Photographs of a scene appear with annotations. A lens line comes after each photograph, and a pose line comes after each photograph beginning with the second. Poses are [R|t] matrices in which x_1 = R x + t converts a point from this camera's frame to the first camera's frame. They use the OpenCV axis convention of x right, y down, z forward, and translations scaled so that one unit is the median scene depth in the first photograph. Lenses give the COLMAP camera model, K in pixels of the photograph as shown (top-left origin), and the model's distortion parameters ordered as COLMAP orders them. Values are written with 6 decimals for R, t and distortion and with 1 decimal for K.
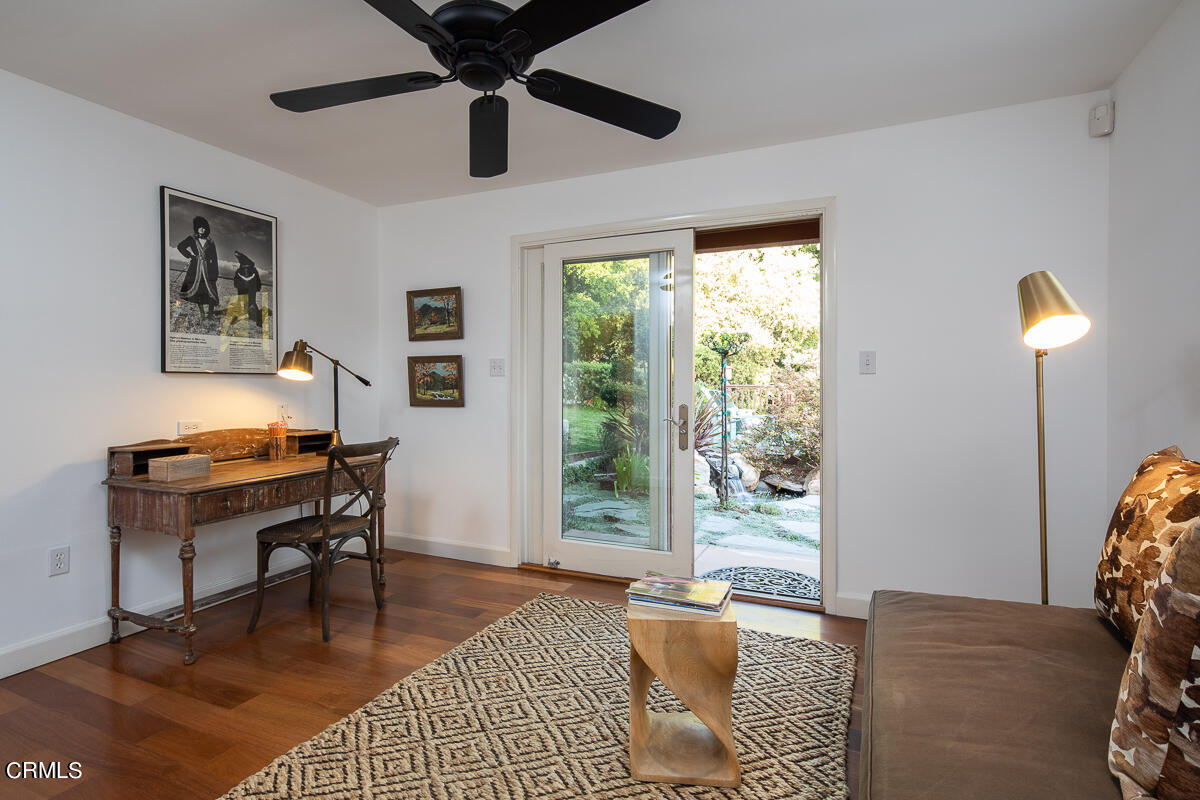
lens RADIAL K [[581.5, 0, 600.0], [0, 581.5, 400.0], [0, 0, 1]] dist [0.000712, -0.000115]
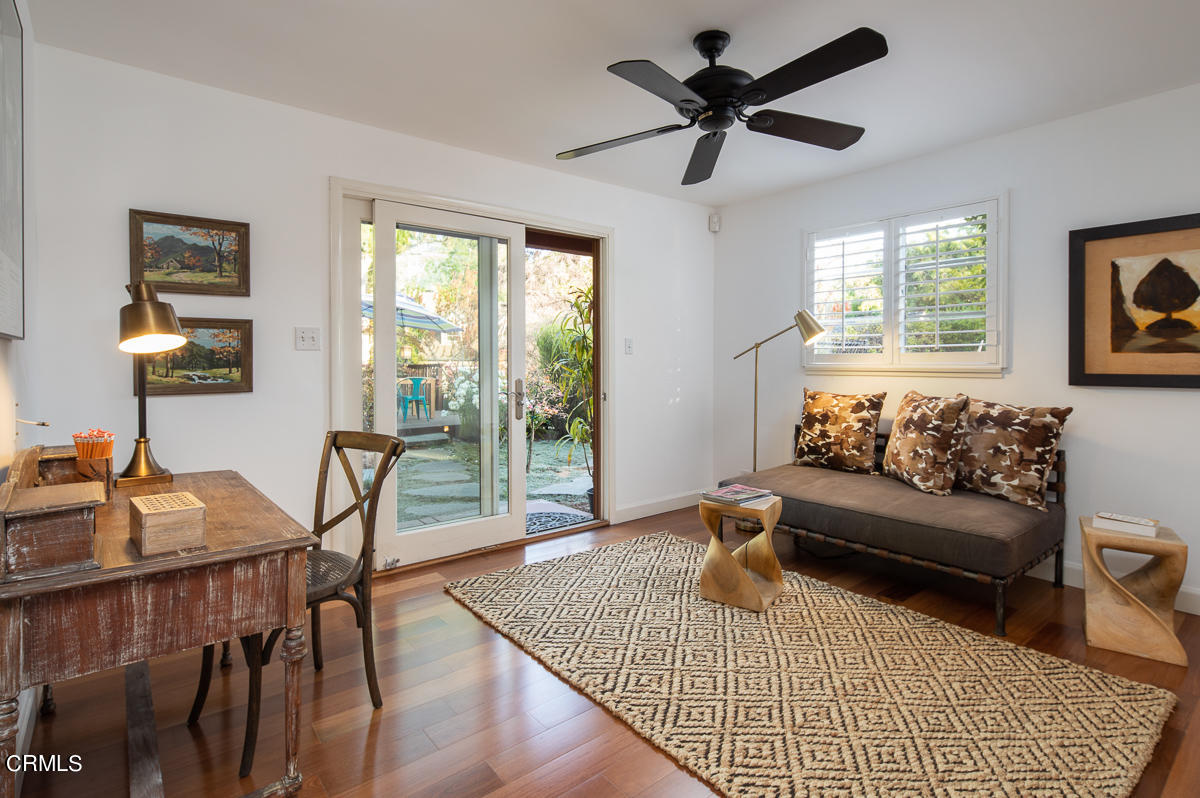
lens RADIAL K [[610.8, 0, 572.1], [0, 610.8, 376.9], [0, 0, 1]] dist [-0.002082, -0.001325]
pose [[0.463212, -0.022367, 0.885965, -0.850162], [0.022020, 0.999663, 0.013724, -0.009771], [-0.885974, 0.013152, 0.463548, 0.355737]]
